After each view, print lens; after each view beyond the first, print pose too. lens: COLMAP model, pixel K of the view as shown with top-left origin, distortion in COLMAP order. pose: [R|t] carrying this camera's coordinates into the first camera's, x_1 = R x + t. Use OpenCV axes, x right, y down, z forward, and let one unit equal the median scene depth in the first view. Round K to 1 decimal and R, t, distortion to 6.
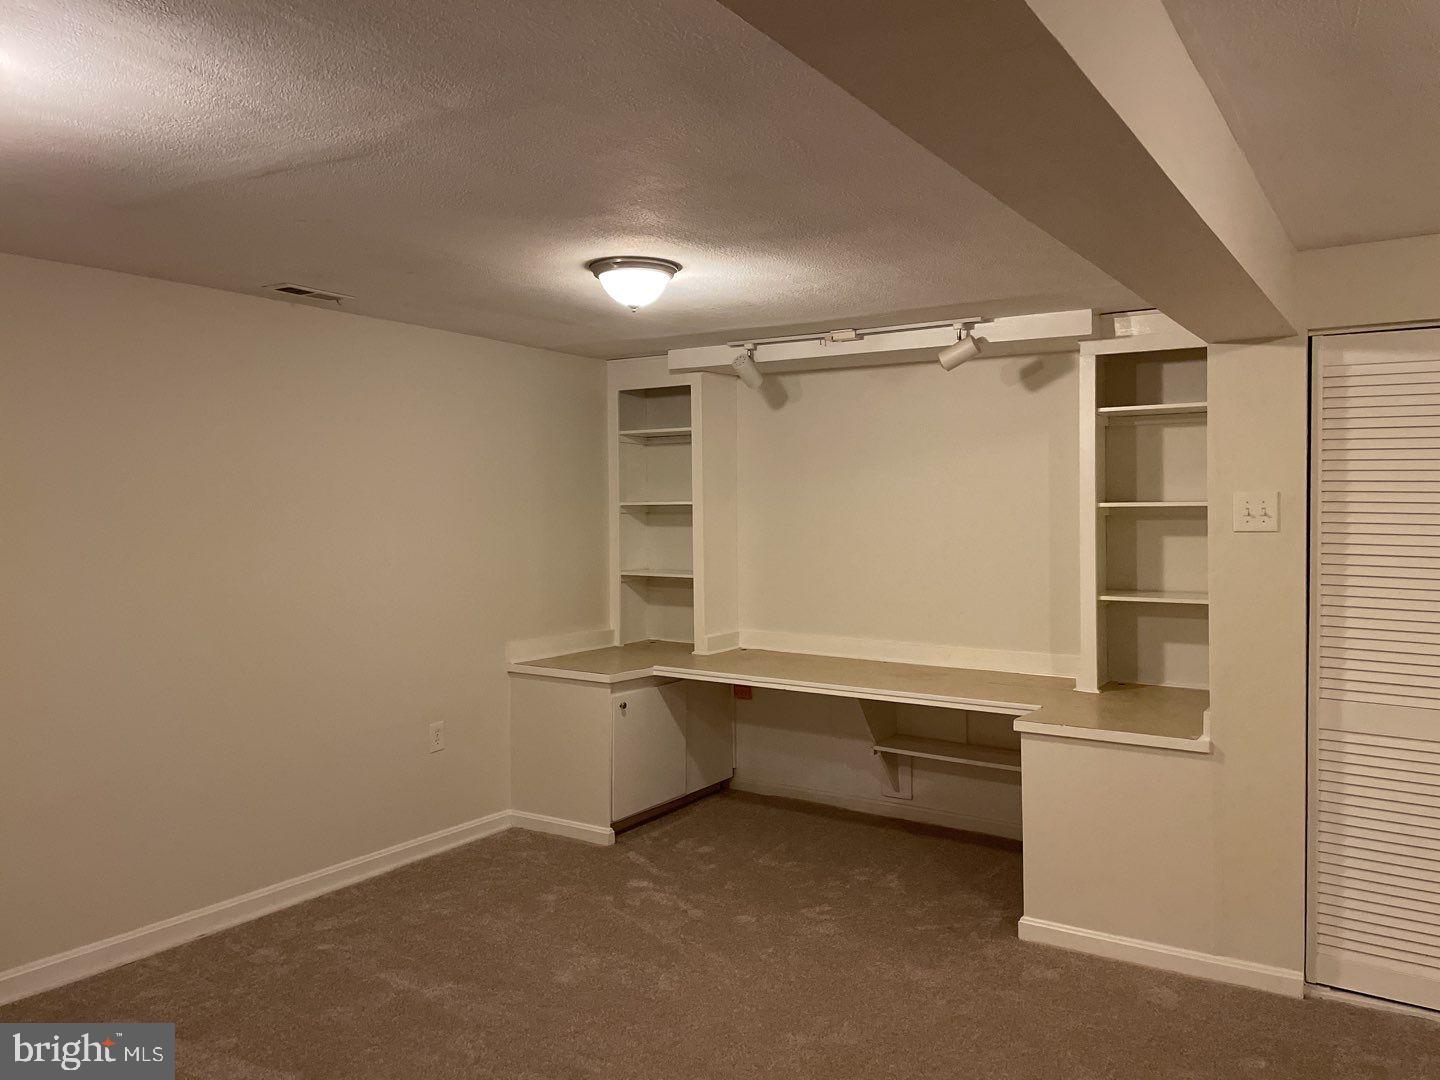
lens RADIAL K [[1097.1, 0, 719.9], [0, 1097.1, 541.0], [0, 0, 1]] dist [0.066770, -0.036184]
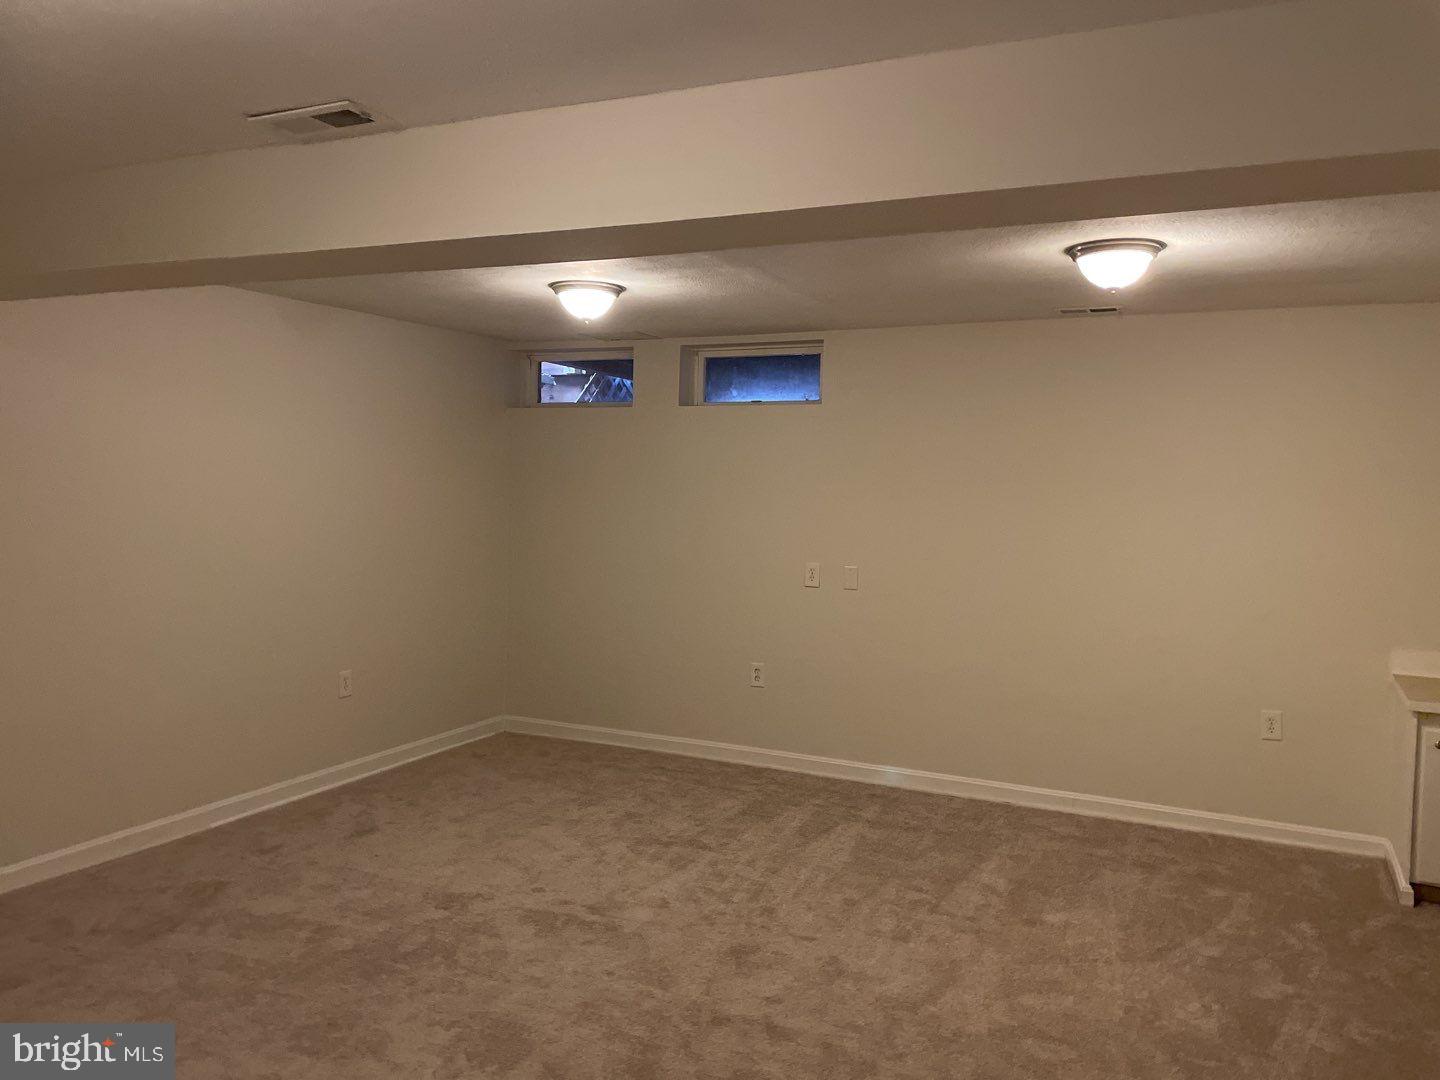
lens RADIAL K [[1097.1, 0, 721.0], [0, 1097.1, 538.3], [0, 0, 1]] dist [0.066770, -0.036184]
pose [[0.138932, 0.063719, -0.988250, 0.860598], [-0.045321, 0.997291, 0.057930, -0.033230], [0.989264, 0.036740, 0.141444, 0.483306]]
